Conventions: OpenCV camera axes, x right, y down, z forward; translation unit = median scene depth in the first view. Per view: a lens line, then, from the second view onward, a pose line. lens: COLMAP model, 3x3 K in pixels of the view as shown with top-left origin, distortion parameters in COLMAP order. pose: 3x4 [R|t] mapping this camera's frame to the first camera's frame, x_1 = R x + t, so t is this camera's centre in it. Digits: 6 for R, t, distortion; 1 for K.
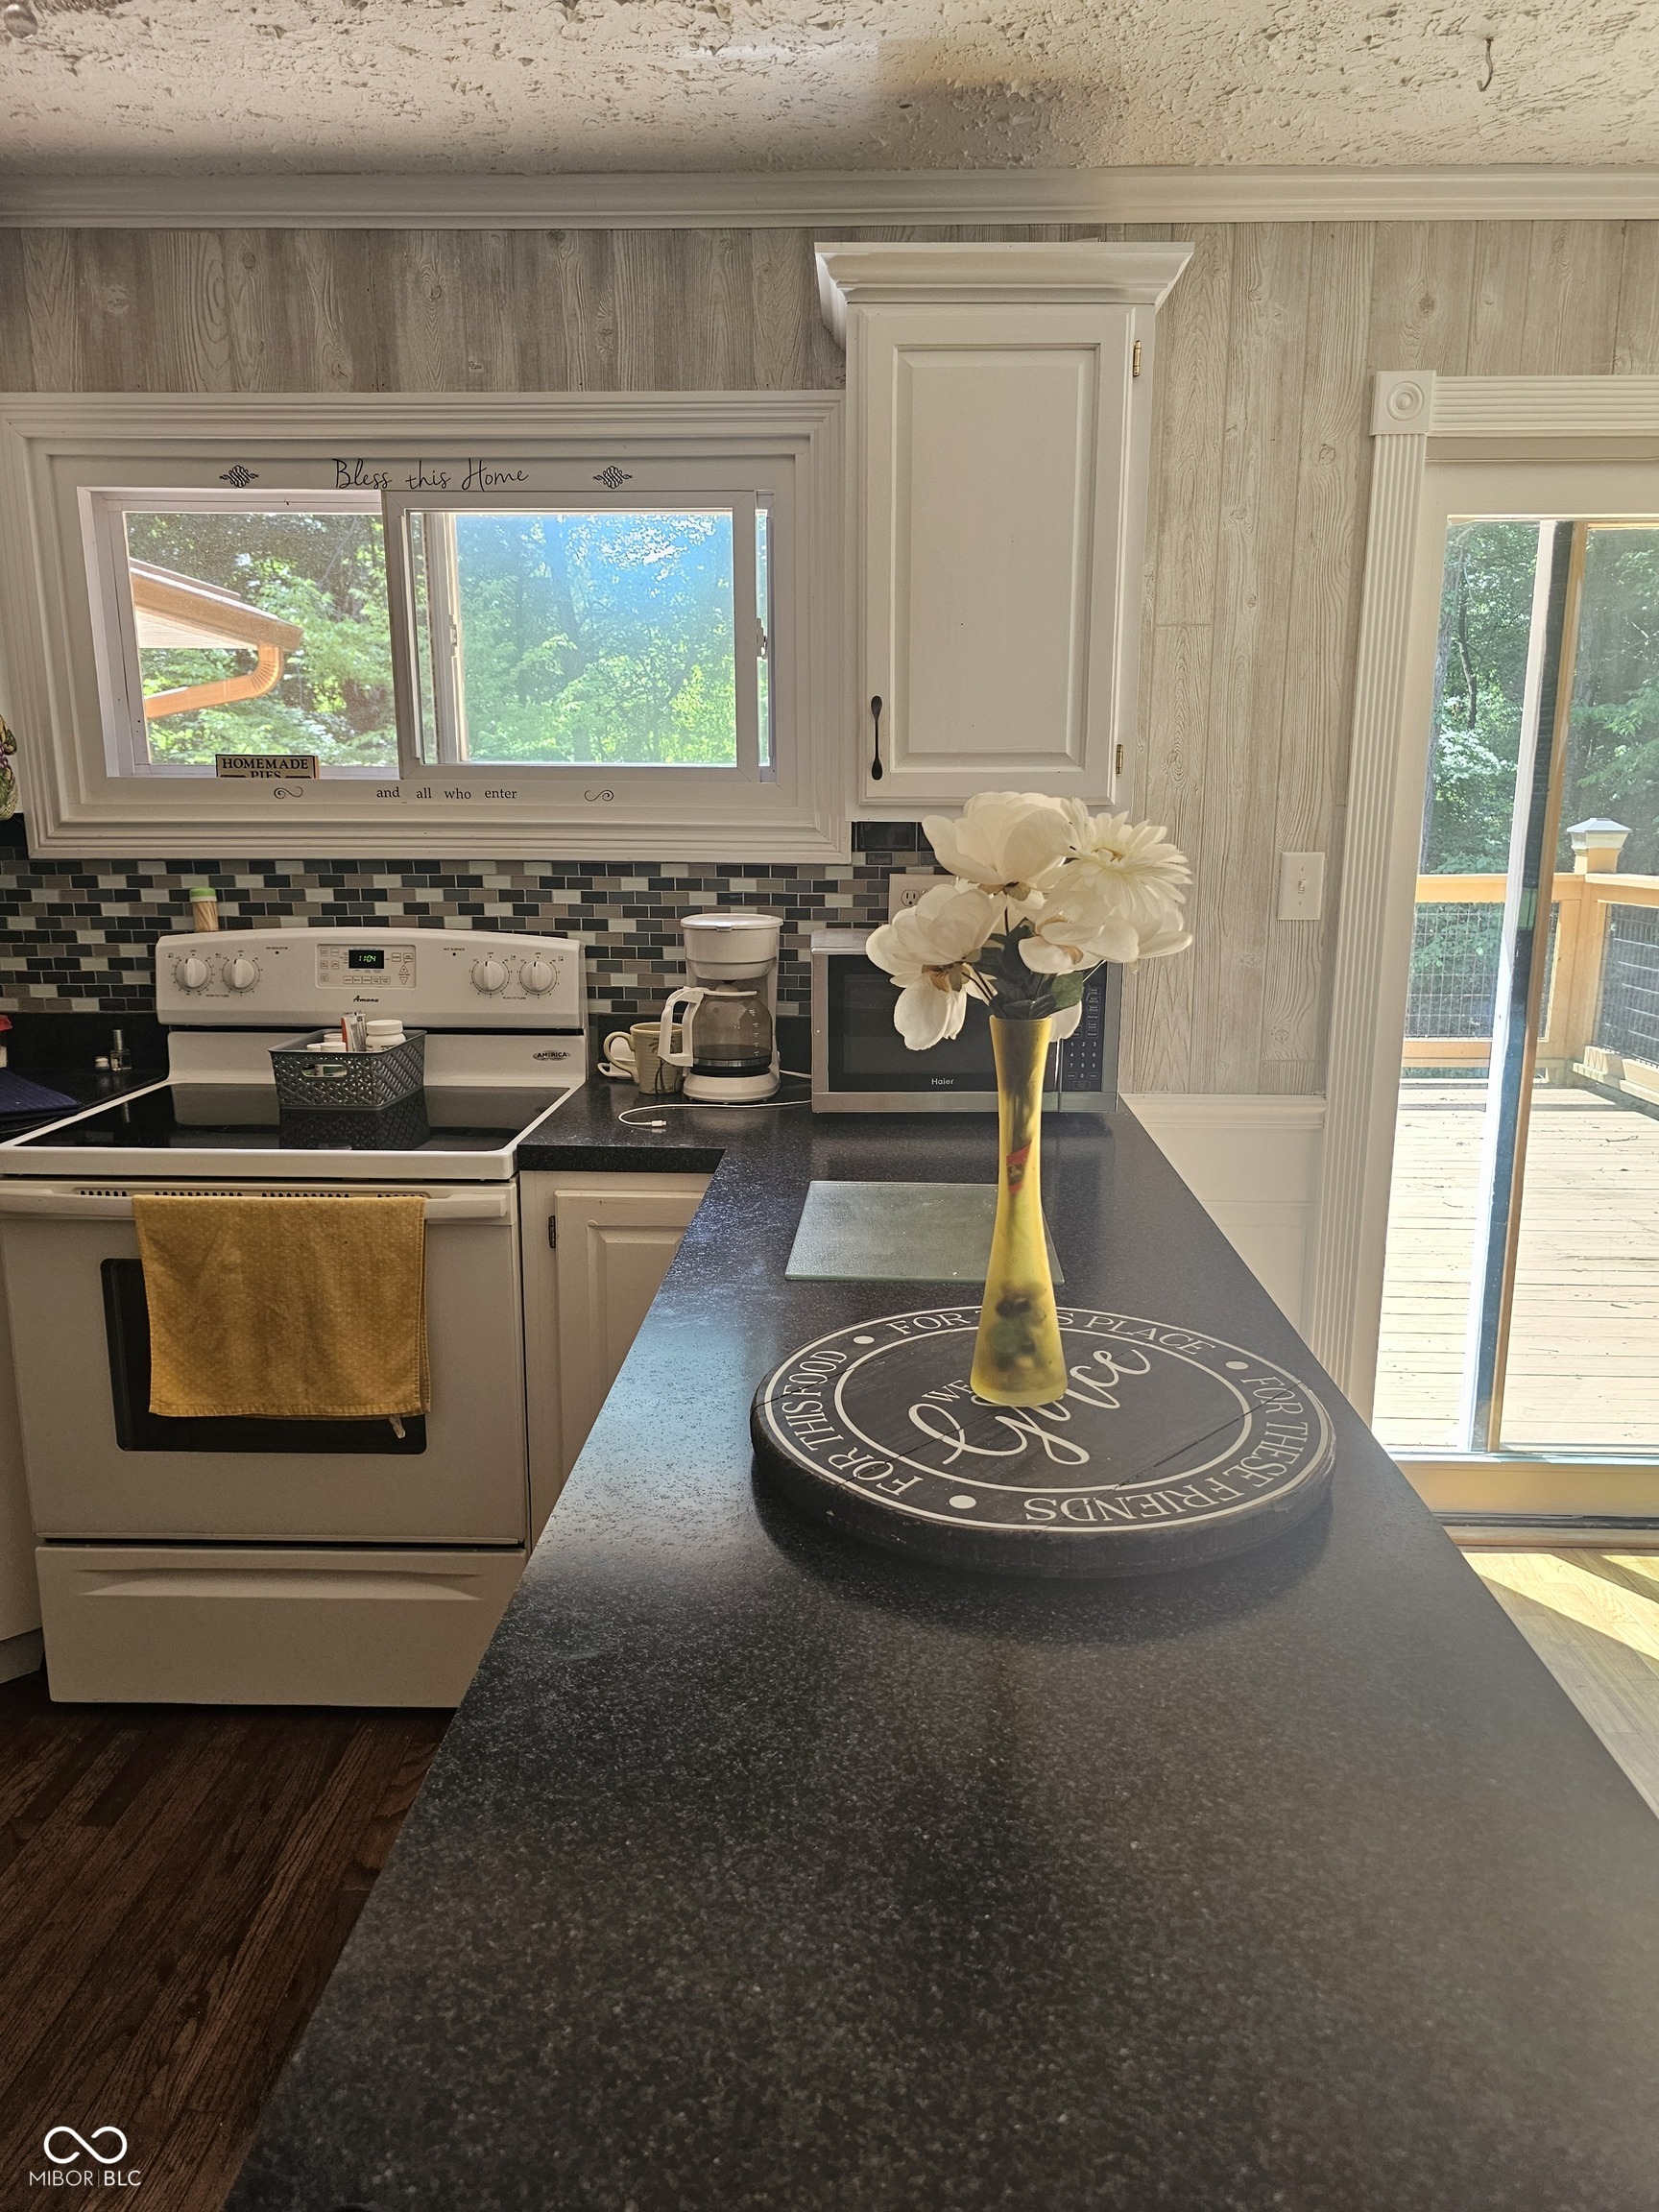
lens RADIAL K [[1507.0, 0, 829.5], [0, 1507.0, 1106.0], [0, 0, 1]] dist [0.115207, -0.132251]
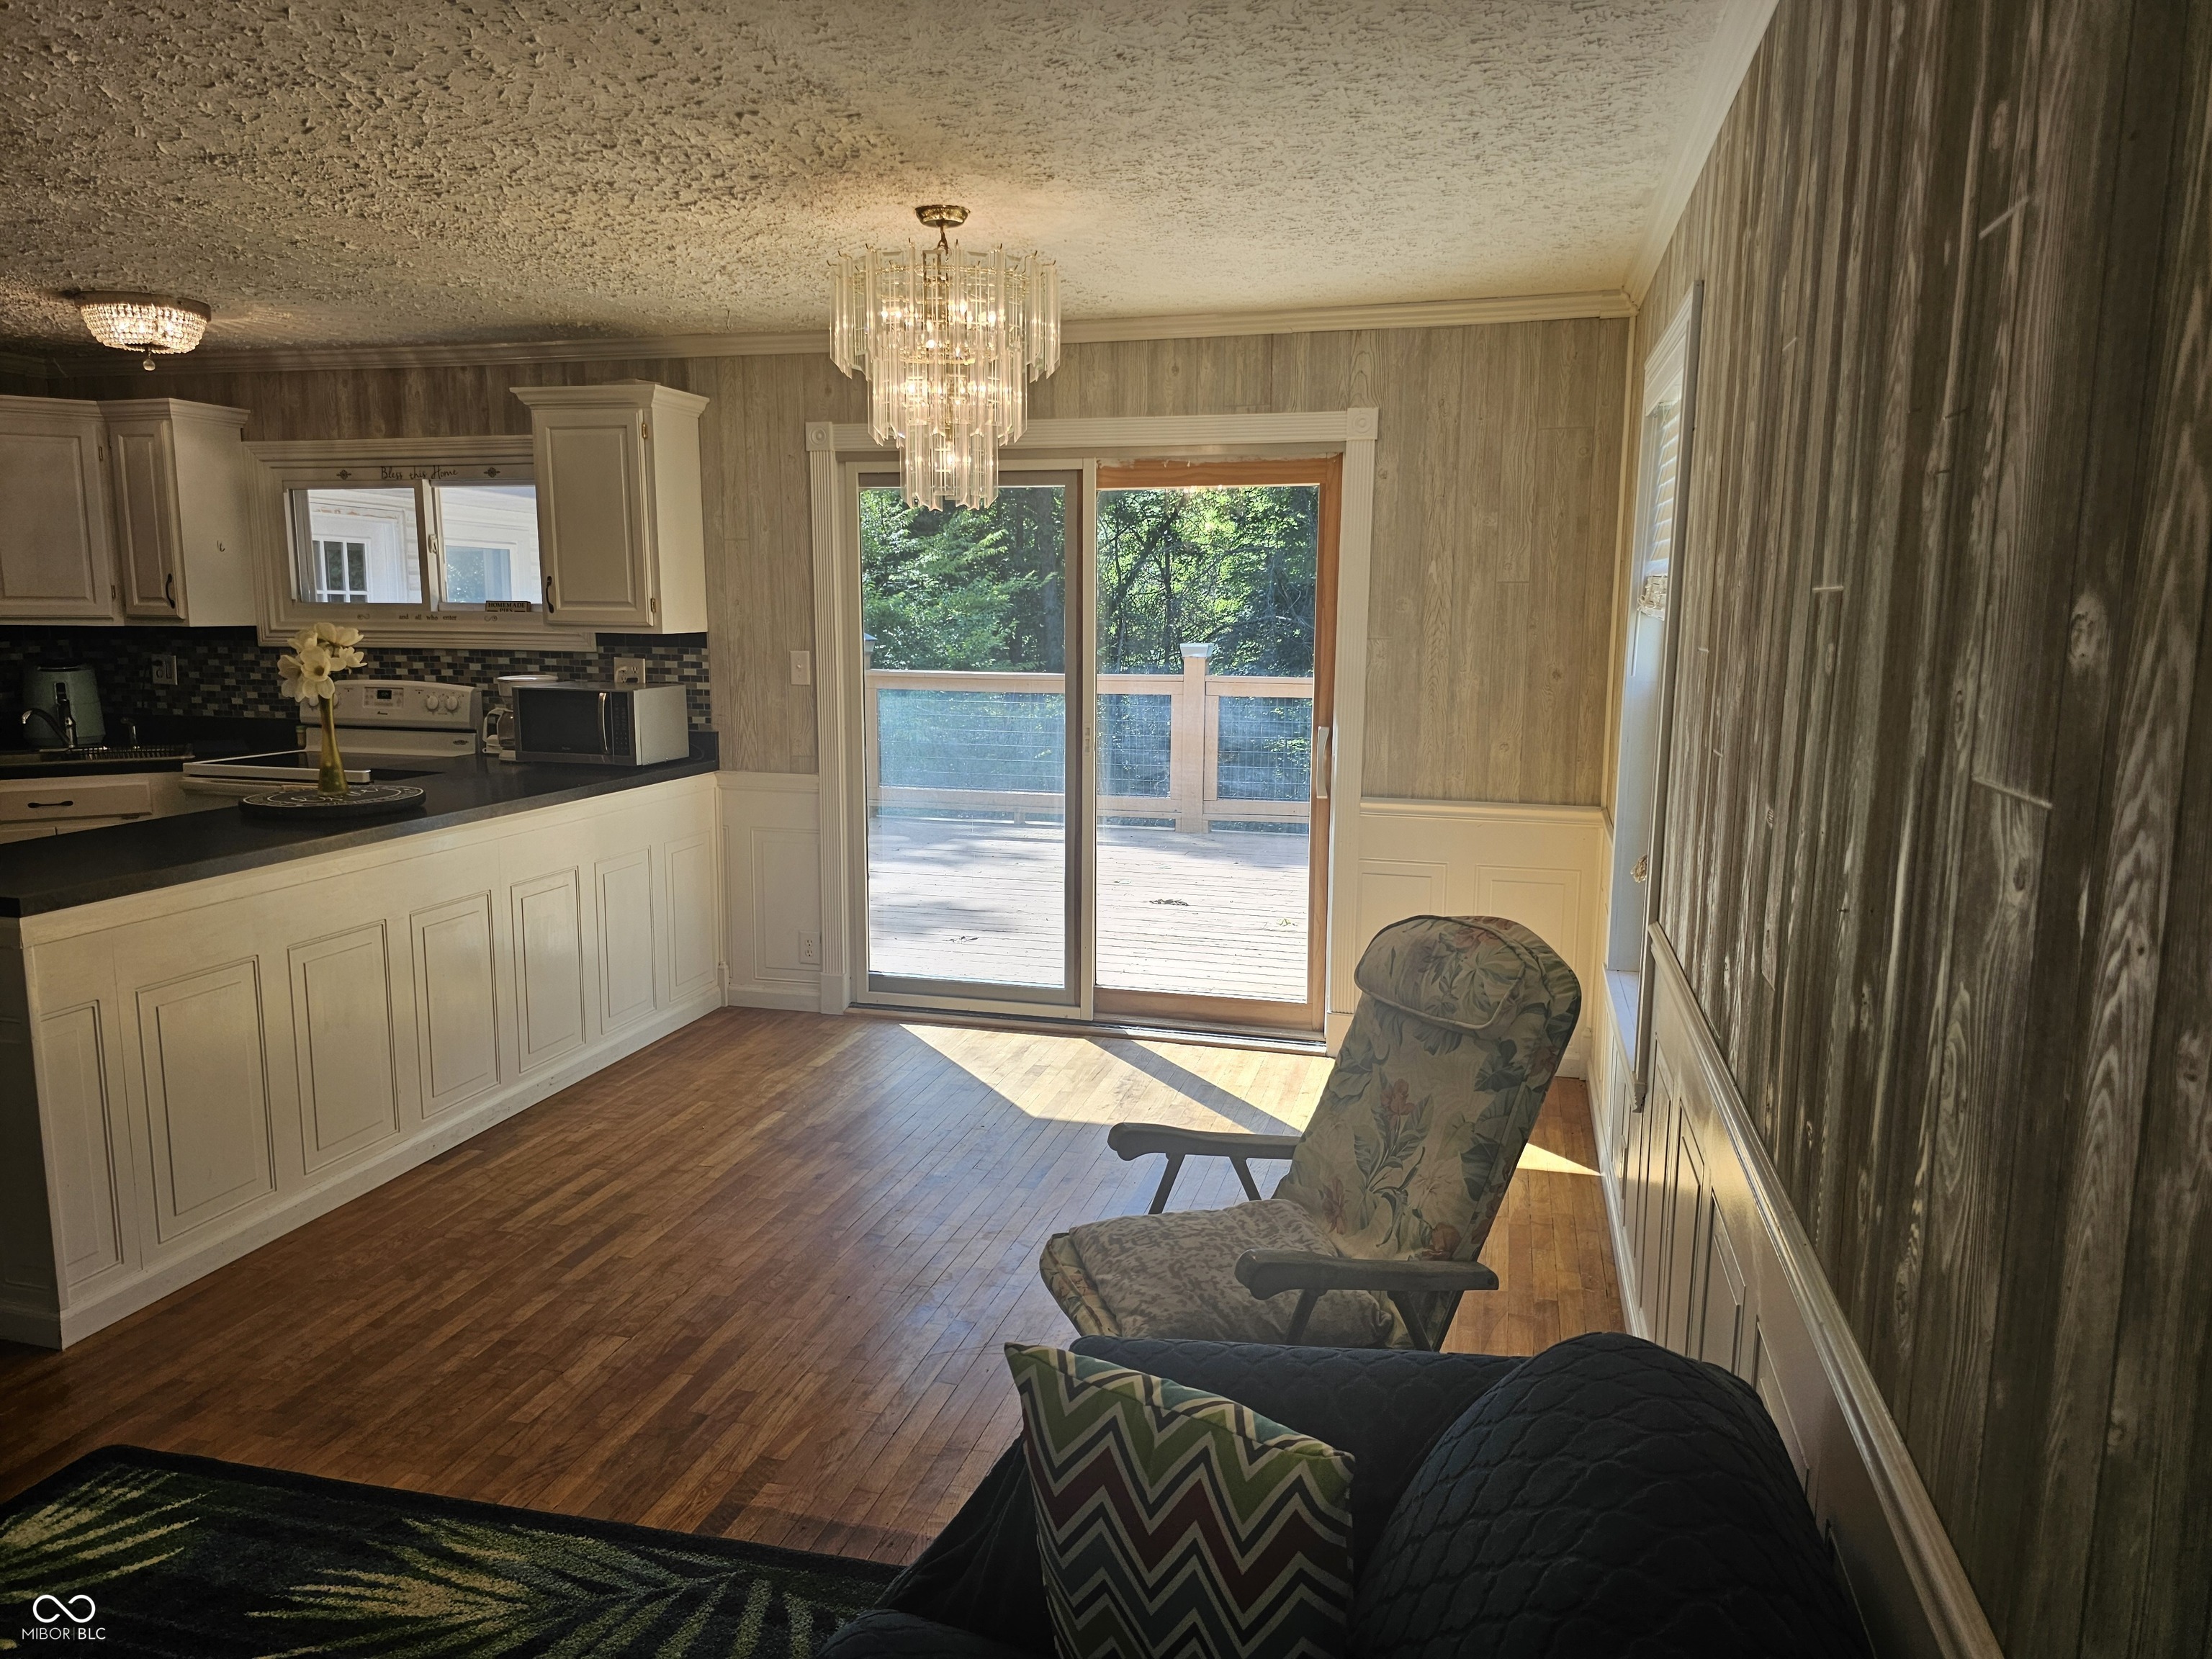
lens RADIAL K [[1455.0, 0, 1089.0], [0, 1455.0, 829.0], [0, 0, 1]] dist [0.056356, -0.057654]
pose [[0.974452, 0.037536, -0.221439, 1.110284], [-0.049326, 0.997631, -0.047954, 0.139800], [0.219114, 0.057651, 0.973995, -0.764008]]
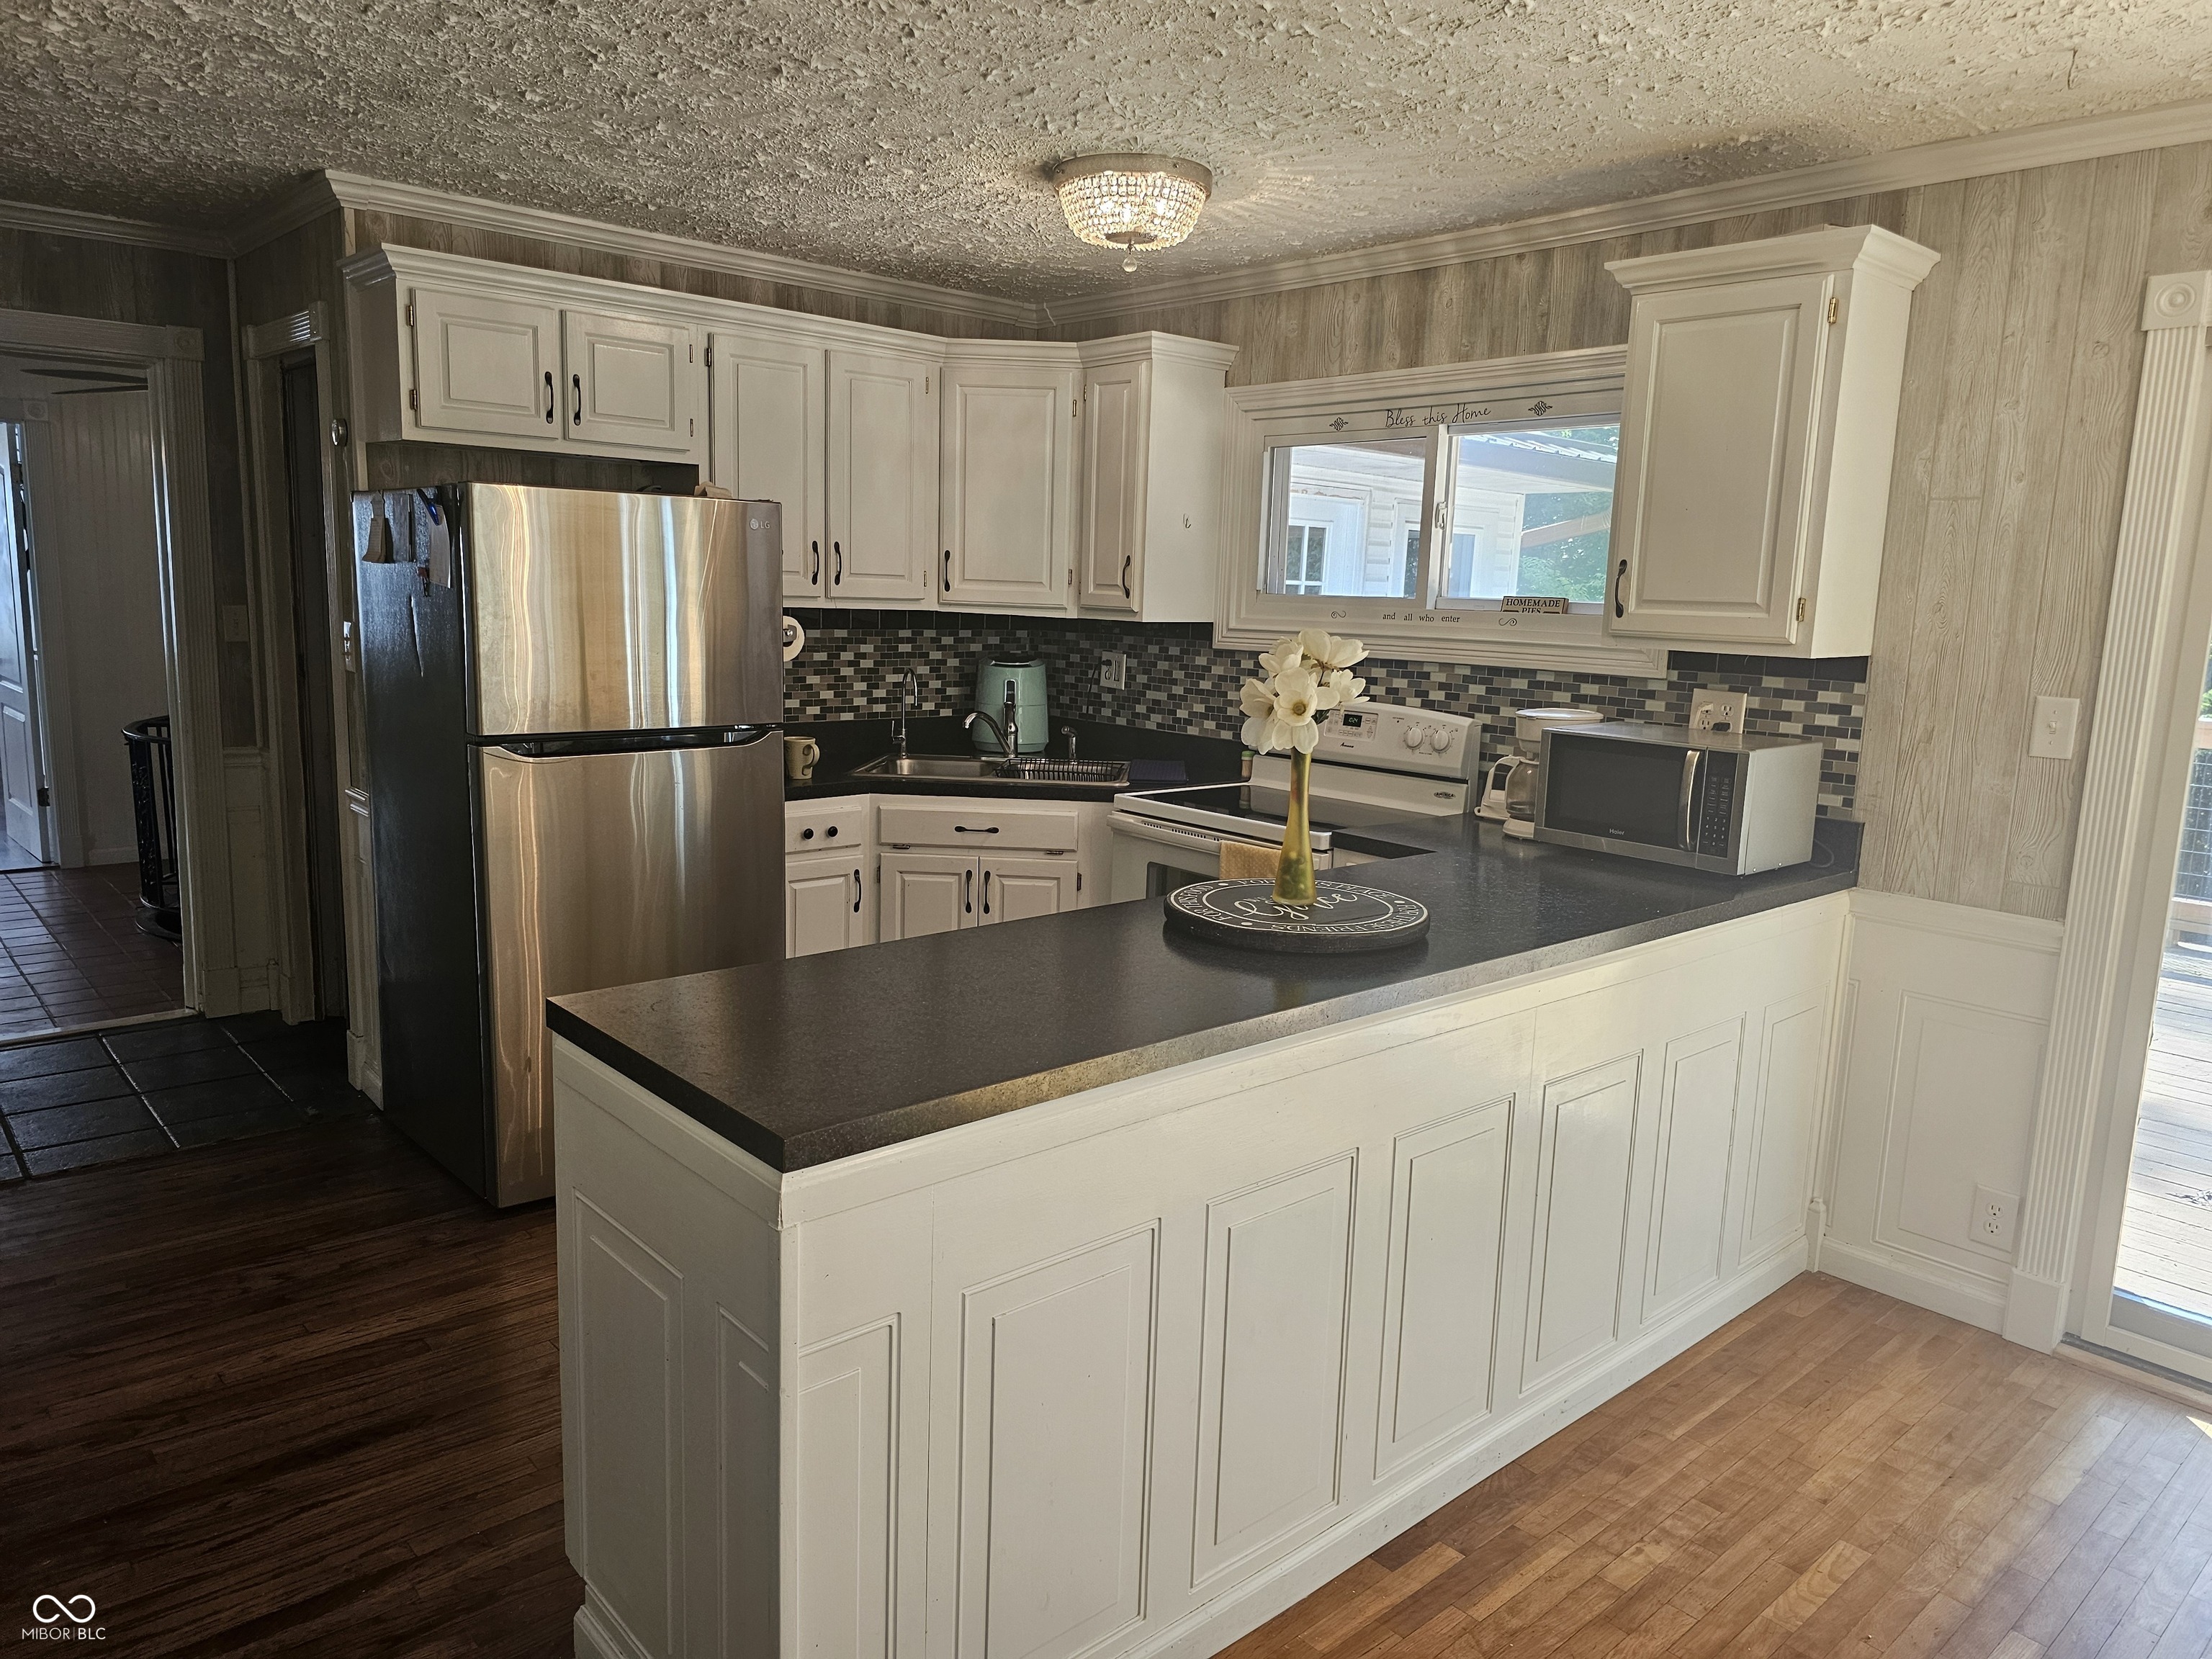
lens RADIAL K [[1457.5, 0, 1104.0], [0, 1457.5, 837.2], [0, 0, 1]] dist [0.041392, -0.037550]
pose [[0.689198, 0.142998, -0.710322, 0.603857], [-0.175771, 0.984045, 0.027559, 0.025573], [0.702930, 0.105860, 0.703337, -0.223538]]
